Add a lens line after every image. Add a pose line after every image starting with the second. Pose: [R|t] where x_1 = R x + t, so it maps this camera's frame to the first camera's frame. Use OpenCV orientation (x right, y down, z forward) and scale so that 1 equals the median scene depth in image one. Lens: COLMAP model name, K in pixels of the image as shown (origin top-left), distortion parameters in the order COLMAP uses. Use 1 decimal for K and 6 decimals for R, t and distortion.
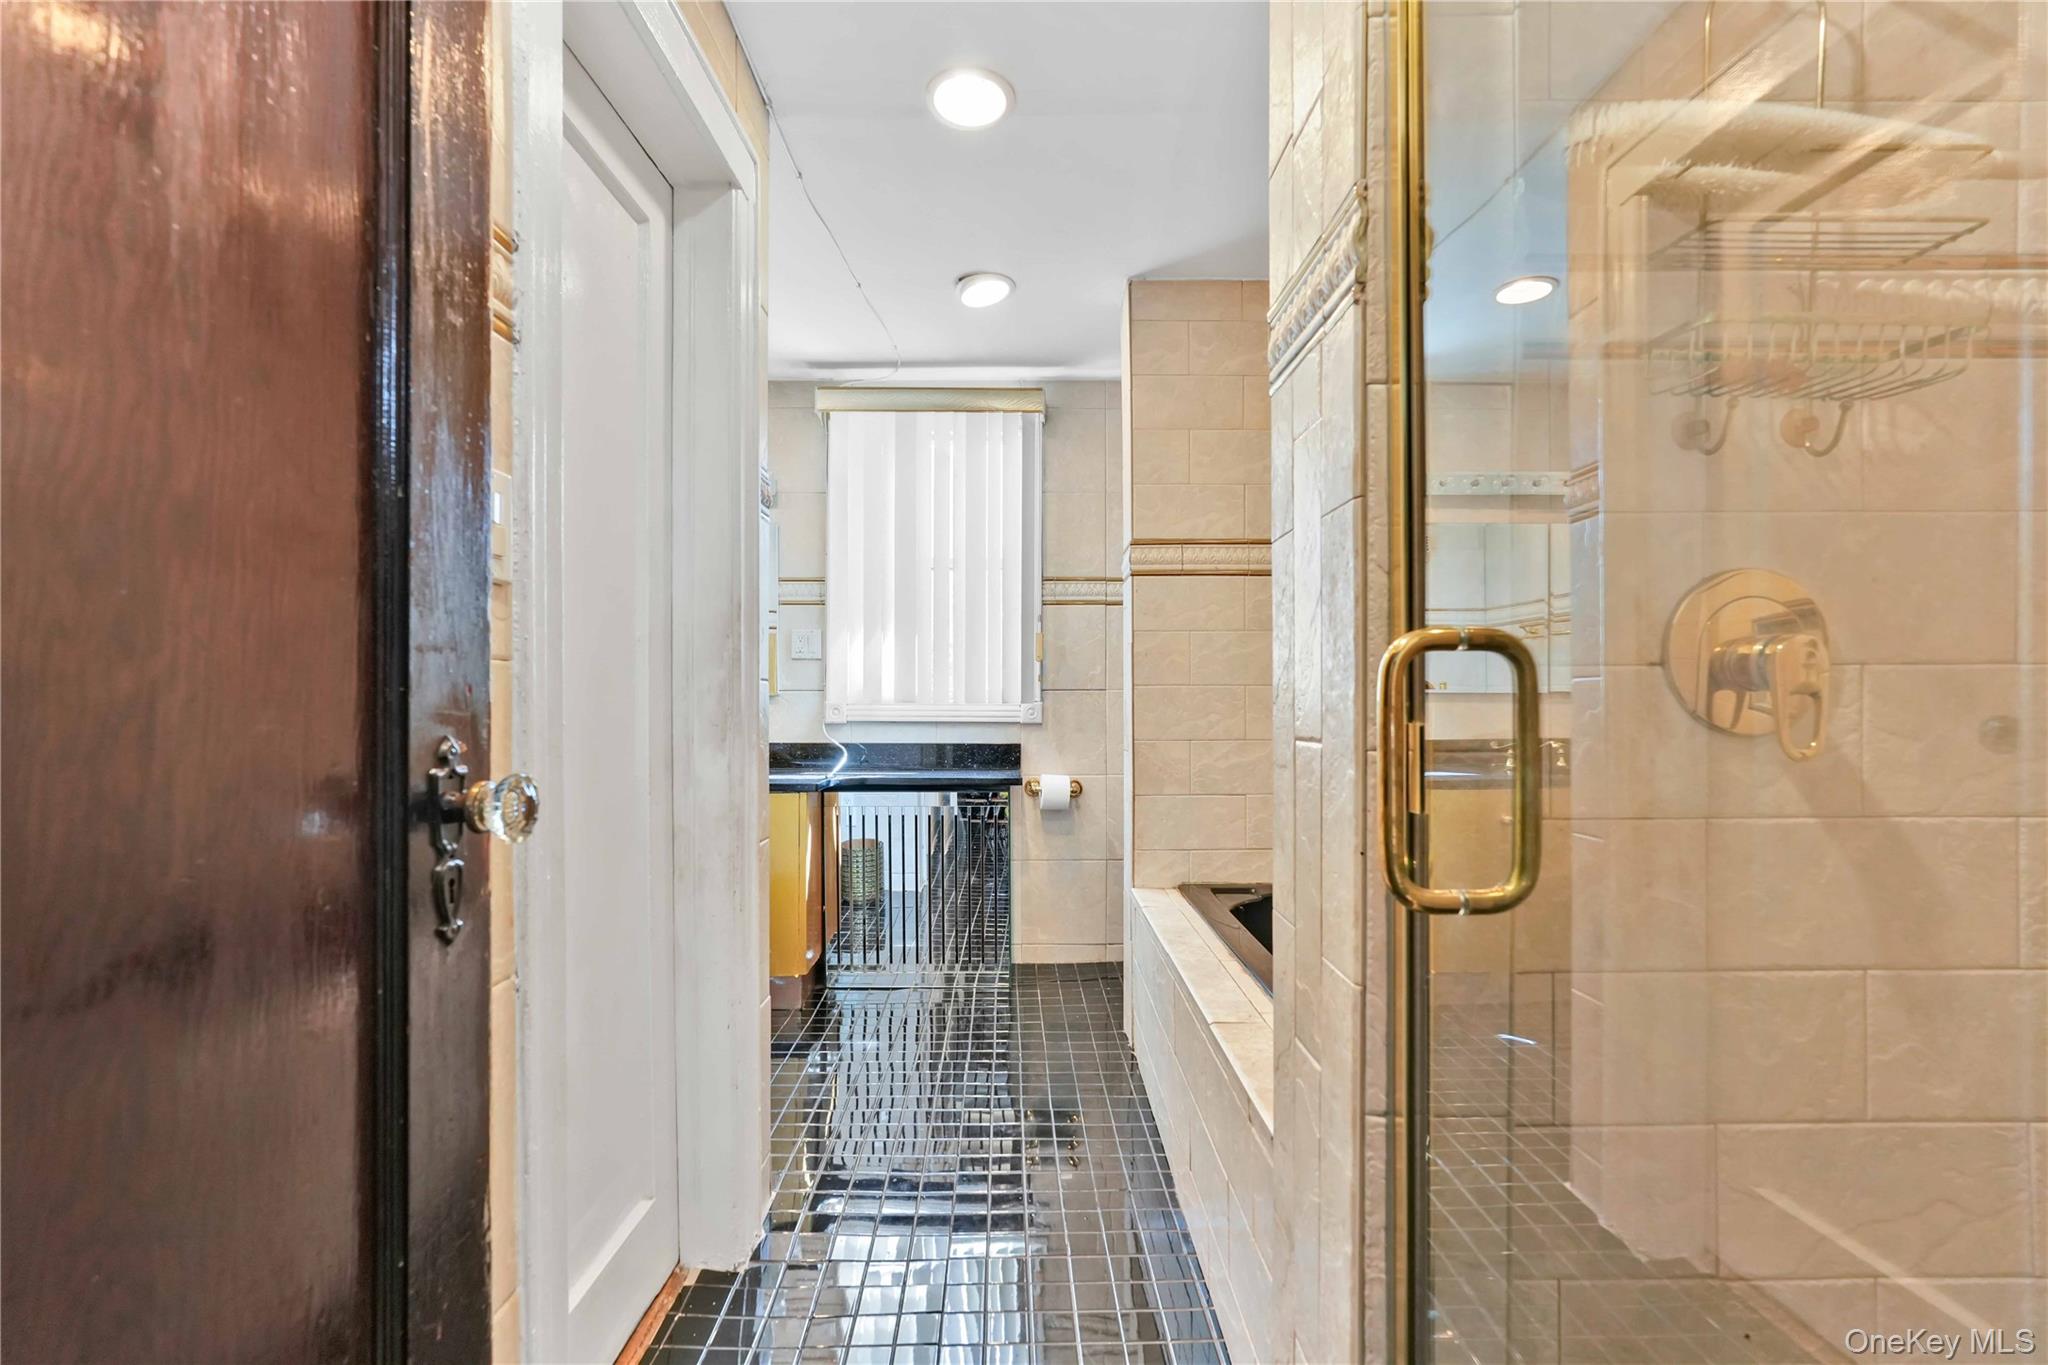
lens RADIAL K [[917.8, 0, 1022.6], [0, 917.8, 688.1], [0, 0, 1]] dist [-0.018068, 0.006482]
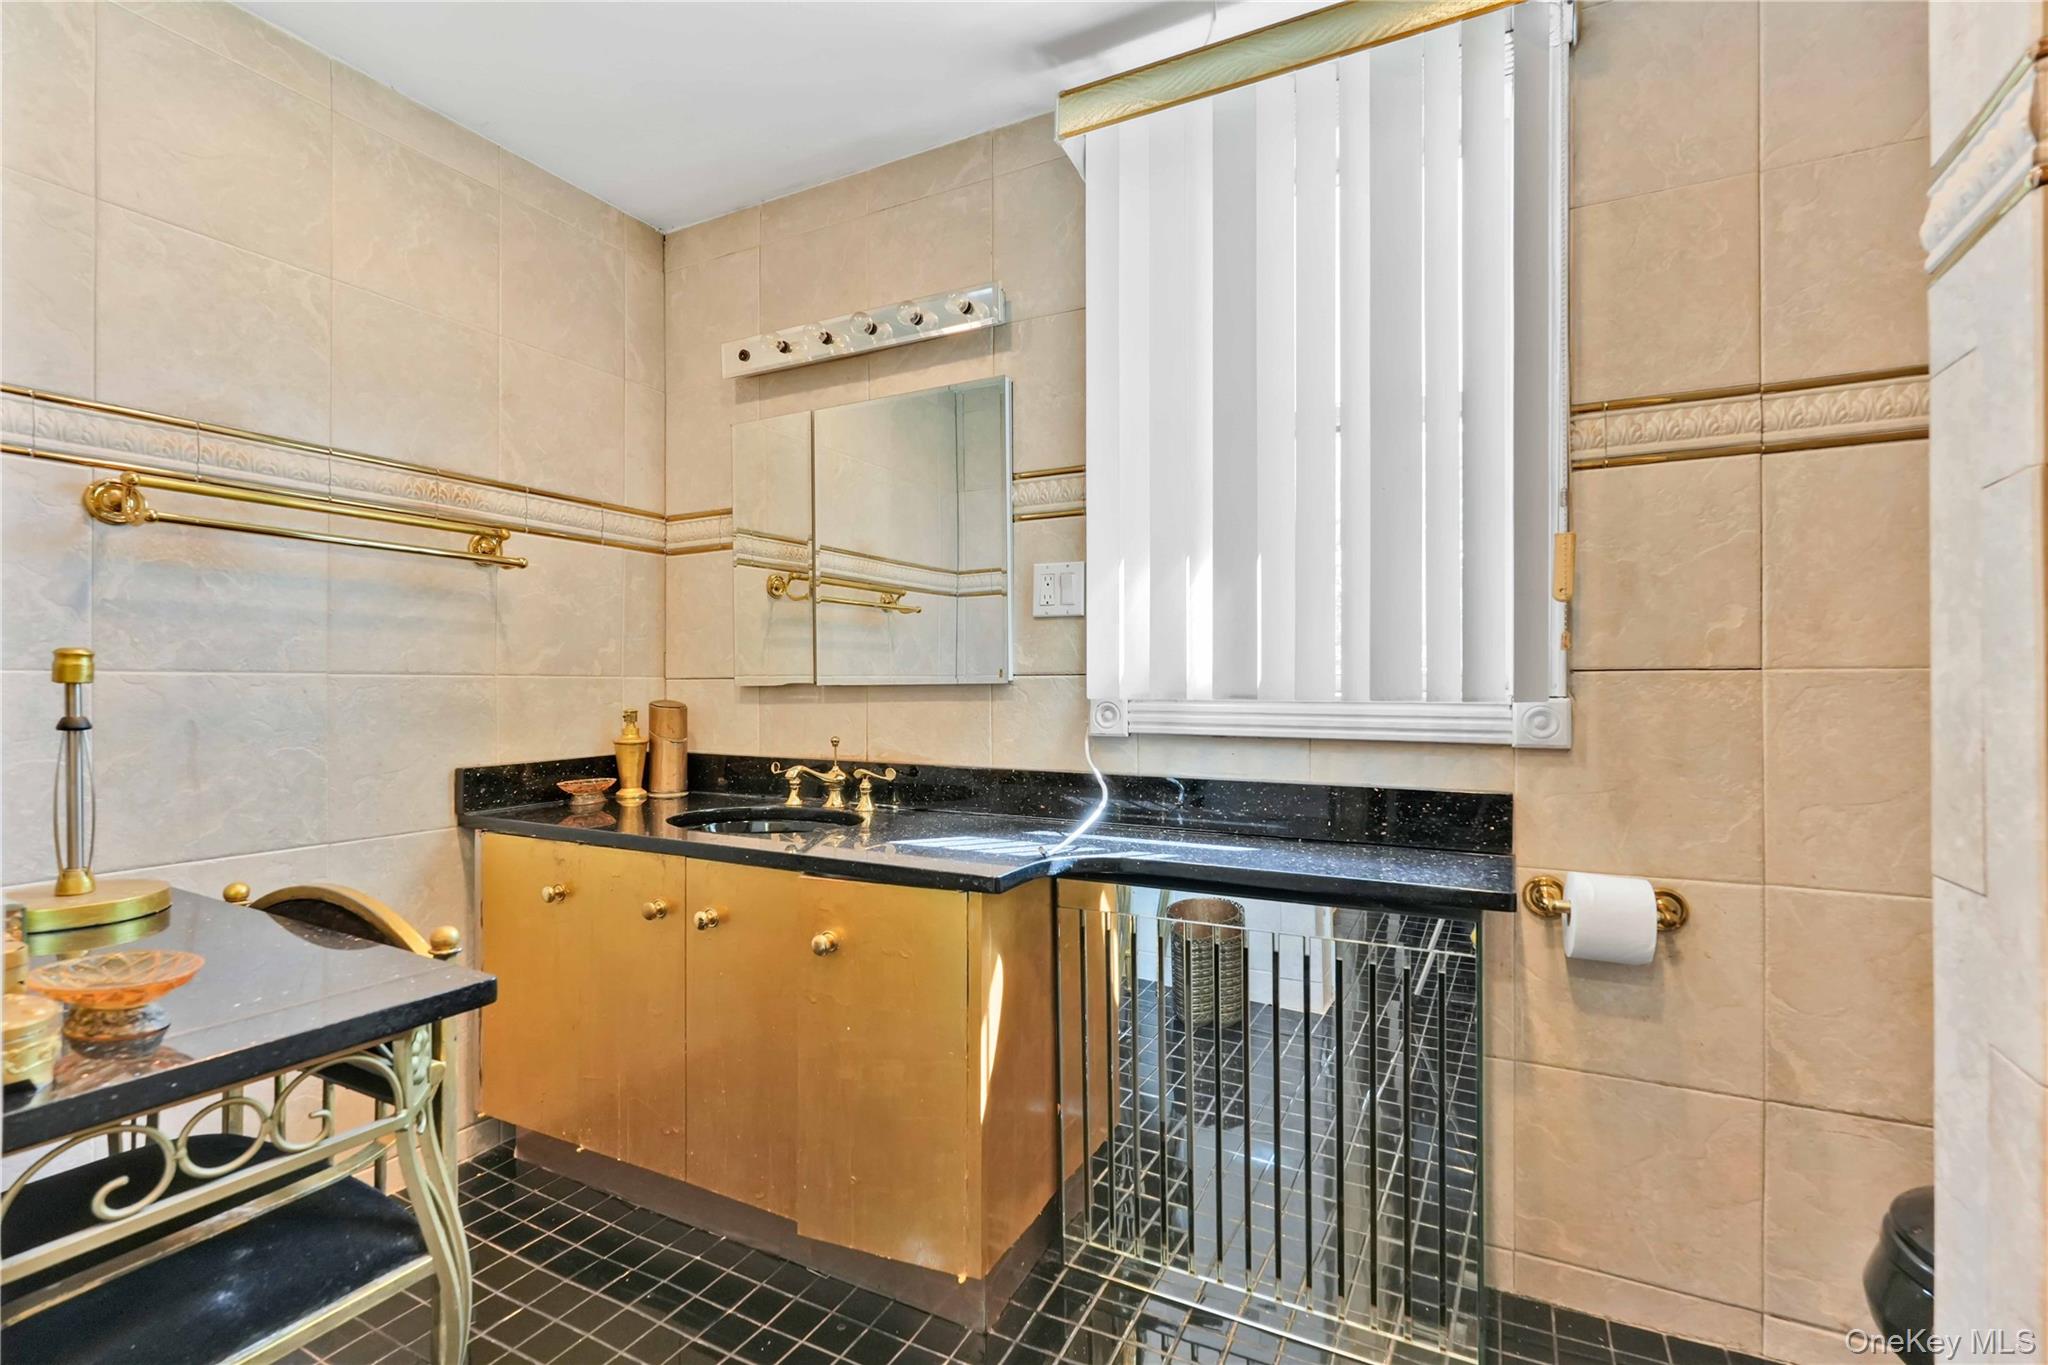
lens RADIAL K [[917.8, 0, 992.9], [0, 917.8, 683.4], [0, 0, 1]] dist [-0.018068, 0.006482]
pose [[0.869572, -0.000907, -0.493805, -0.003019], [0.001436, 0.999999, 0.000692, 0.007396], [0.493804, -0.001311, 0.869572, 0.505749]]
